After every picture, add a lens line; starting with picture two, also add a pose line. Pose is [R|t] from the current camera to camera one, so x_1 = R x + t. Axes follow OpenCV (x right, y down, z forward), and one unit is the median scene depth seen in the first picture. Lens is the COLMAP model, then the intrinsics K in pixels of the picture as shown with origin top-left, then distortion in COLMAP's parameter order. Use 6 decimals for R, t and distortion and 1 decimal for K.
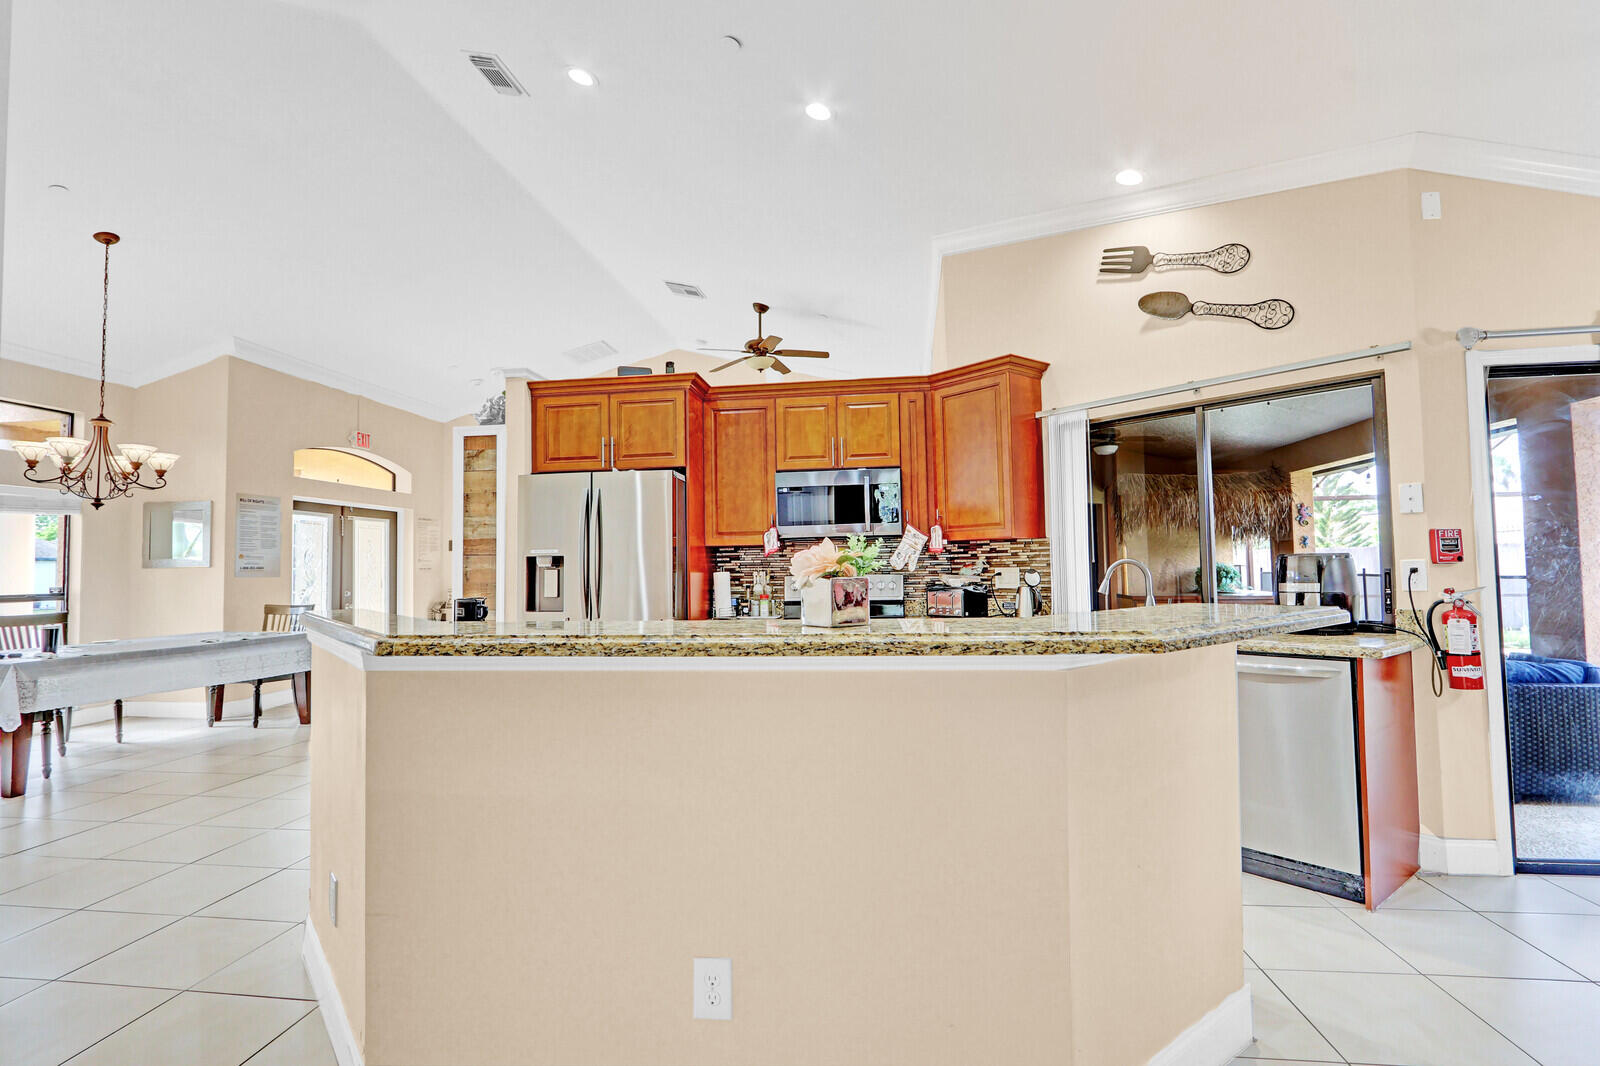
lens RADIAL K [[738.2, 0, 797.6], [0, 738.2, 529.1], [0, 0, 1]] dist [-0.013061, 0.000466]
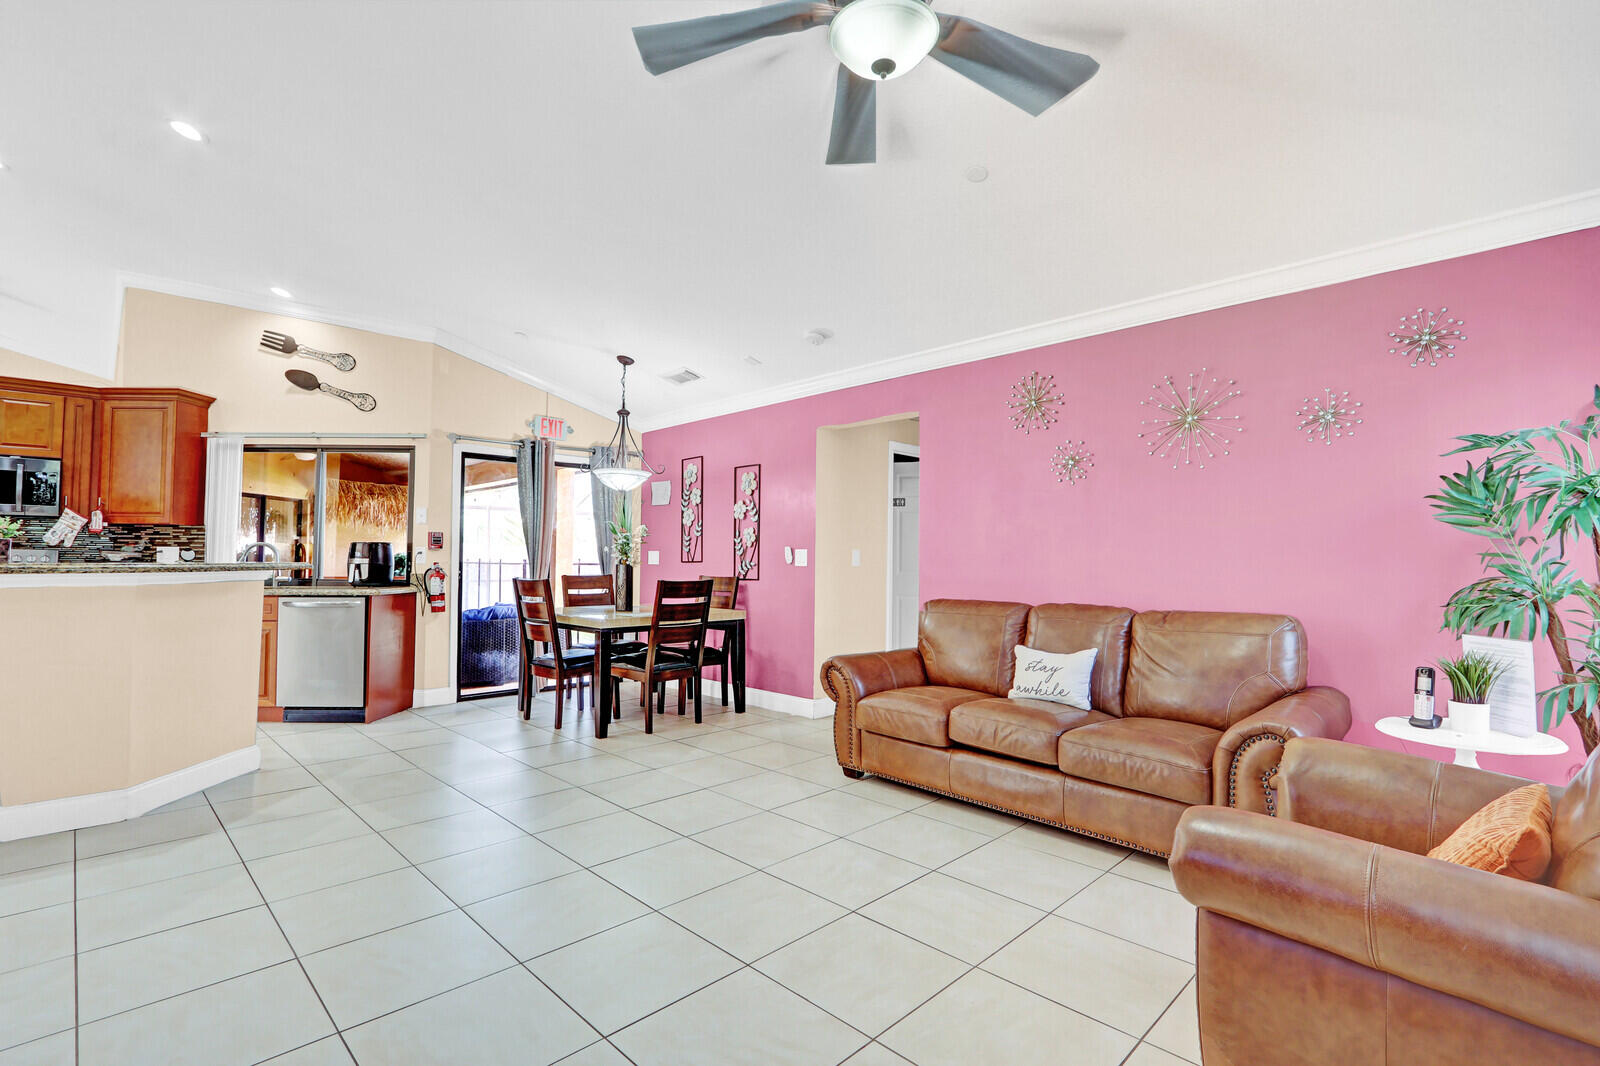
lens RADIAL K [[738.2, 0, 797.6], [0, 738.2, 529.1], [0, 0, 1]] dist [-0.013061, 0.000466]
pose [[0.613324, 0.051398, 0.788157, -0.054128], [-0.056305, 0.998187, -0.021280, -0.013988], [-0.787822, -0.031326, 0.615106, -0.677721]]
